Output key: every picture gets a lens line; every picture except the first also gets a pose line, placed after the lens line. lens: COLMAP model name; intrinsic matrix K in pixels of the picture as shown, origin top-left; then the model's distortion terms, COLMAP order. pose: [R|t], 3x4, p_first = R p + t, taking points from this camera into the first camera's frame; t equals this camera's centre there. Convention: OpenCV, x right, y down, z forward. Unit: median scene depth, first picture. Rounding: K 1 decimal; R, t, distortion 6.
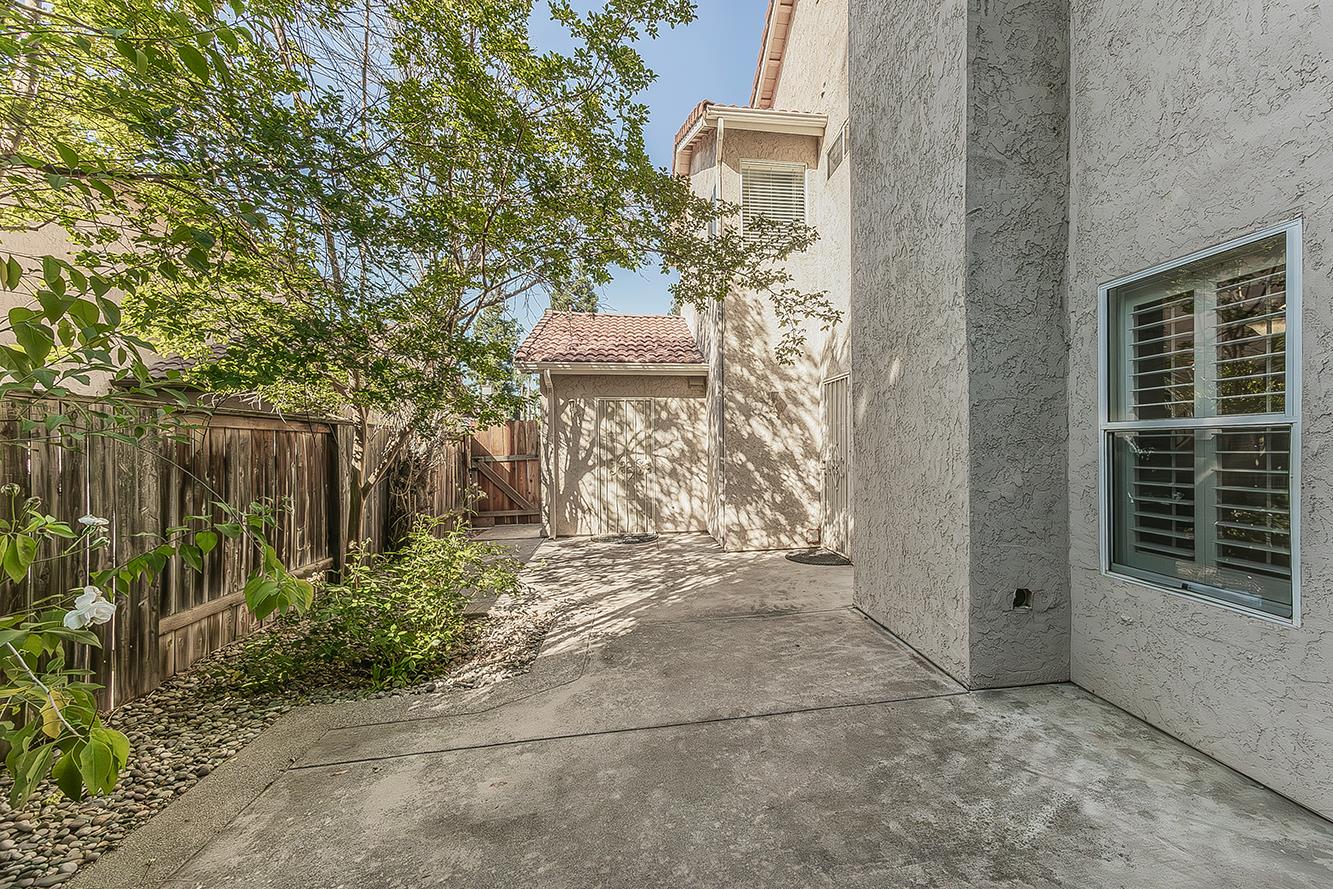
lens RADIAL K [[585.5, 0, 664.1], [0, 585.5, 446.0], [0, 0, 1]] dist [-0.000374, 0.000208]
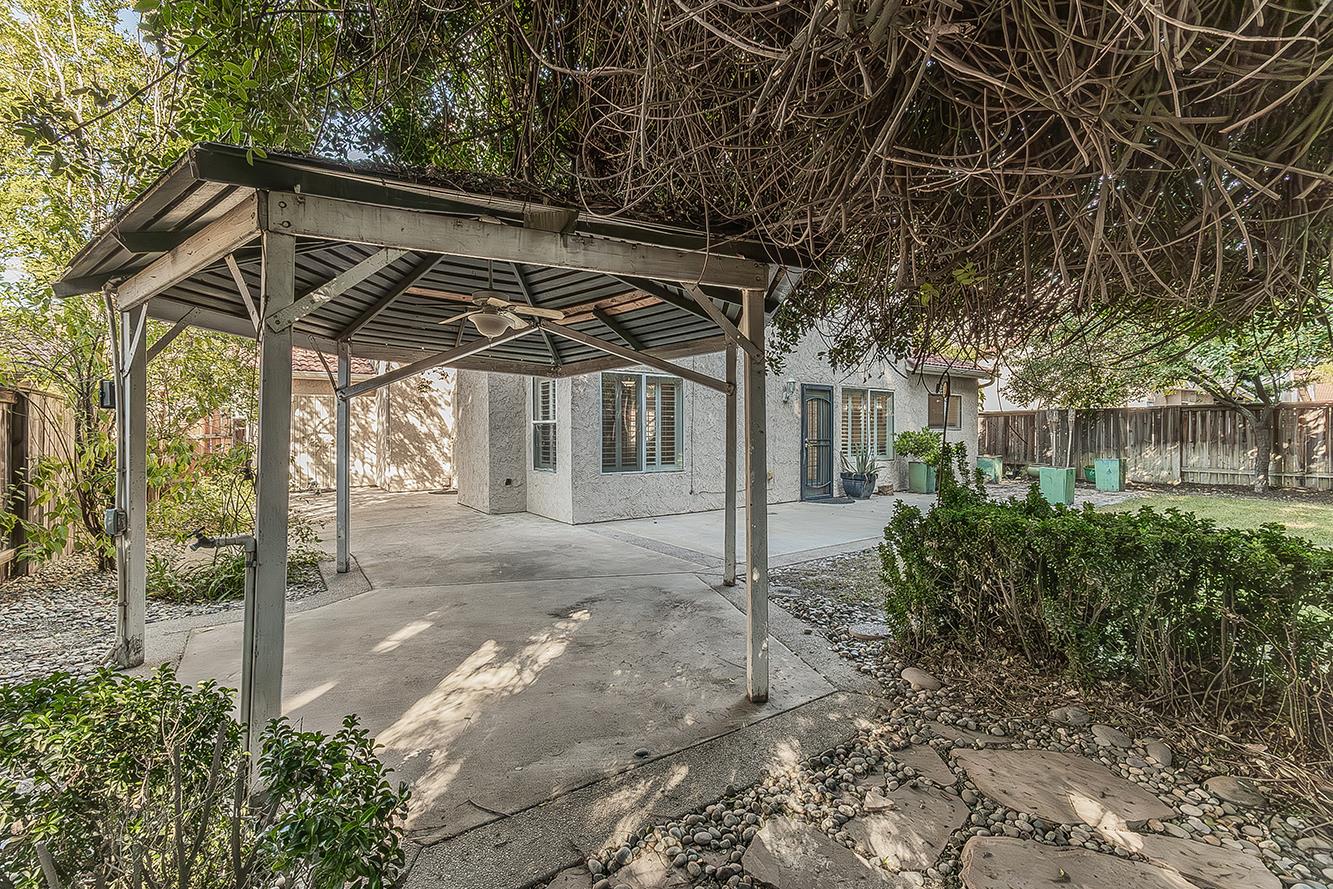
lens RADIAL K [[585.5, 0, 660.2], [0, 585.5, 436.4], [0, 0, 1]] dist [-0.000374, 0.000208]
pose [[0.851591, 0.006454, 0.524166, -0.110811], [-0.008268, 0.999965, 0.001121, 0.012842], [-0.524141, -0.005288, 0.851615, -0.793510]]
